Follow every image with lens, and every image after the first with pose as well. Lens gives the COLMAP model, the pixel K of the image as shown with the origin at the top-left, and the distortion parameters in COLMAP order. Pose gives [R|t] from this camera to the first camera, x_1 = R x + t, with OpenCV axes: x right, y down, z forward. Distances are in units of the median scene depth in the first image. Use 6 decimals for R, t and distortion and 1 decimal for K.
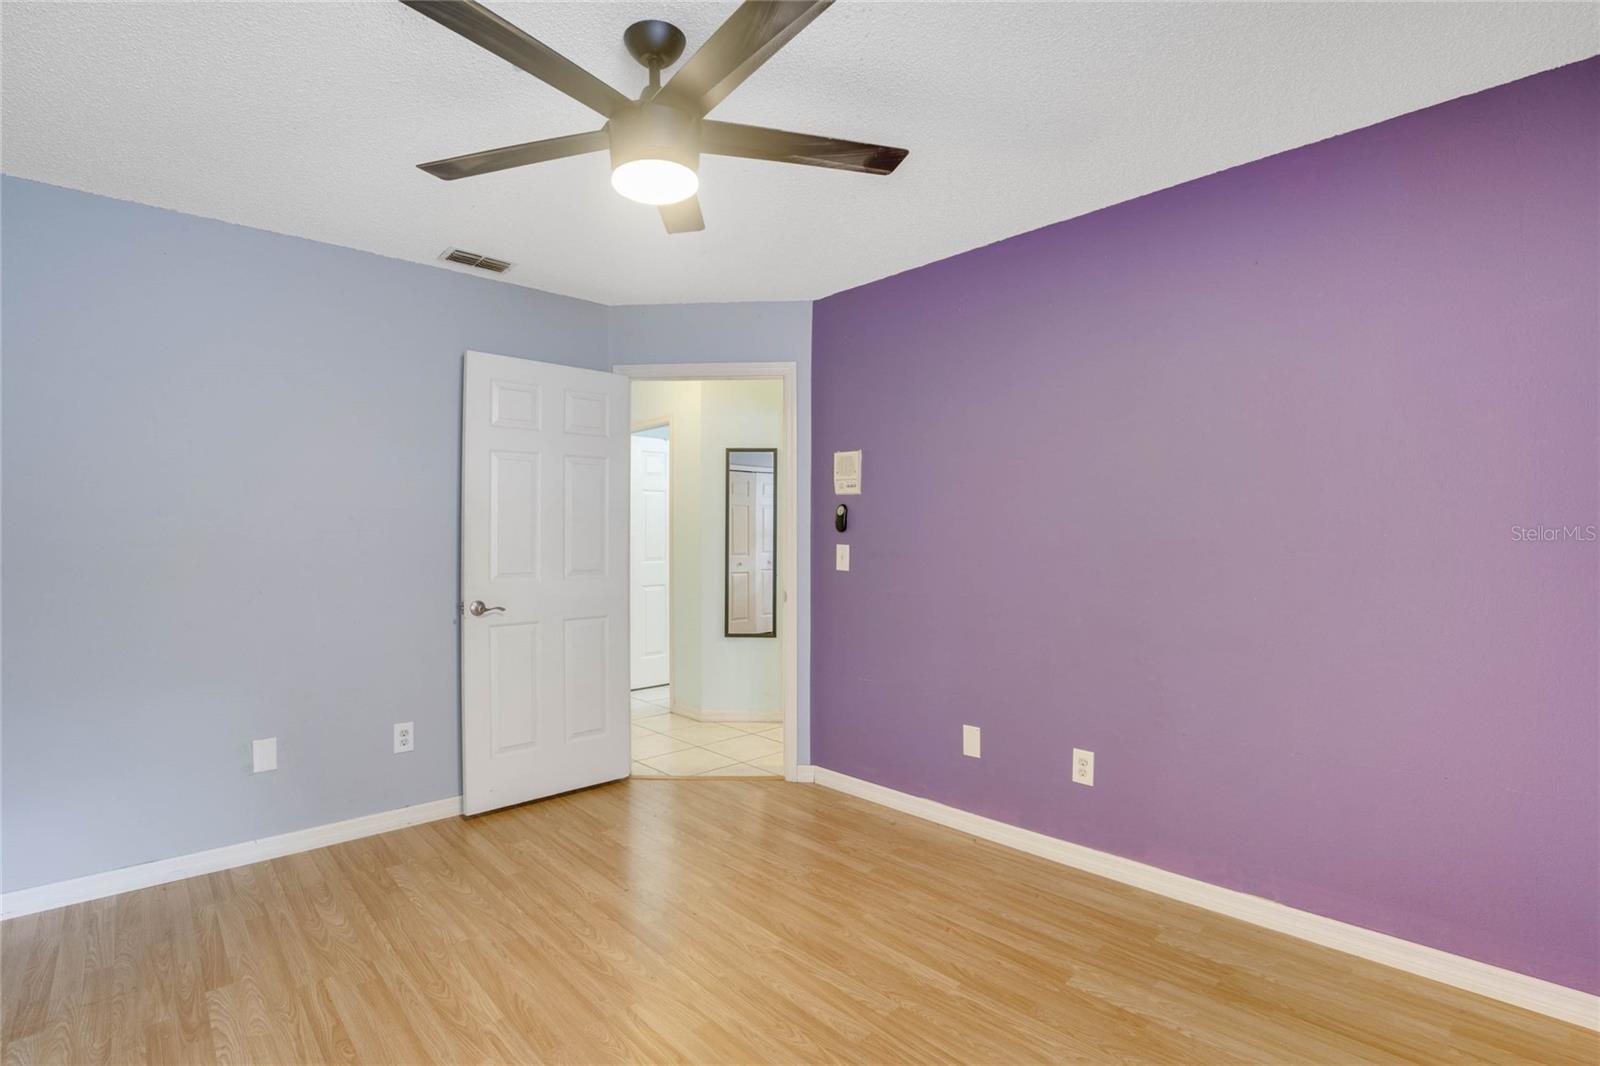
lens RADIAL K [[729.8, 0, 800.0], [0, 729.8, 533.0], [0, 0, 1]] dist [-0.040180, 0.000004]
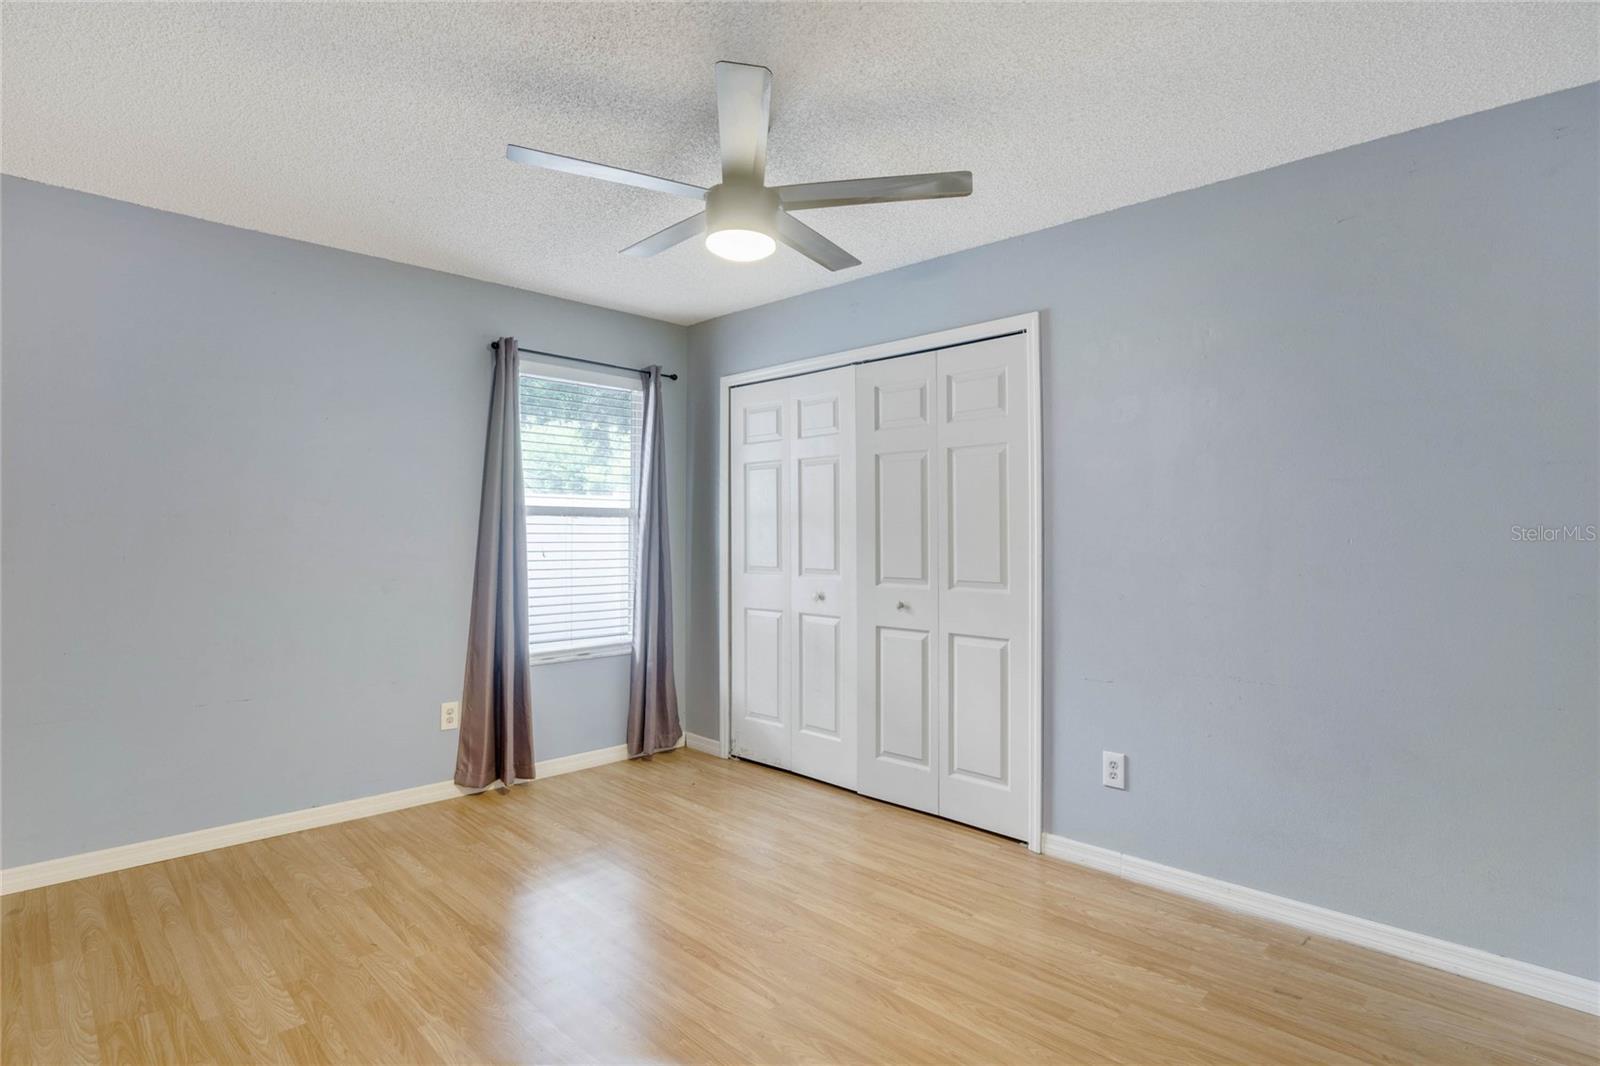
lens RADIAL K [[805.3, 0, 800.0], [0, 805.3, 533.0], [0, 0, 1]] dist [-0.014991, -0.000735]
pose [[-0.999384, 0.001526, -0.035065, -0.224295], [0.002321, 0.999741, -0.022648, 0.030005], [0.035021, -0.022716, -0.999128, 2.040140]]
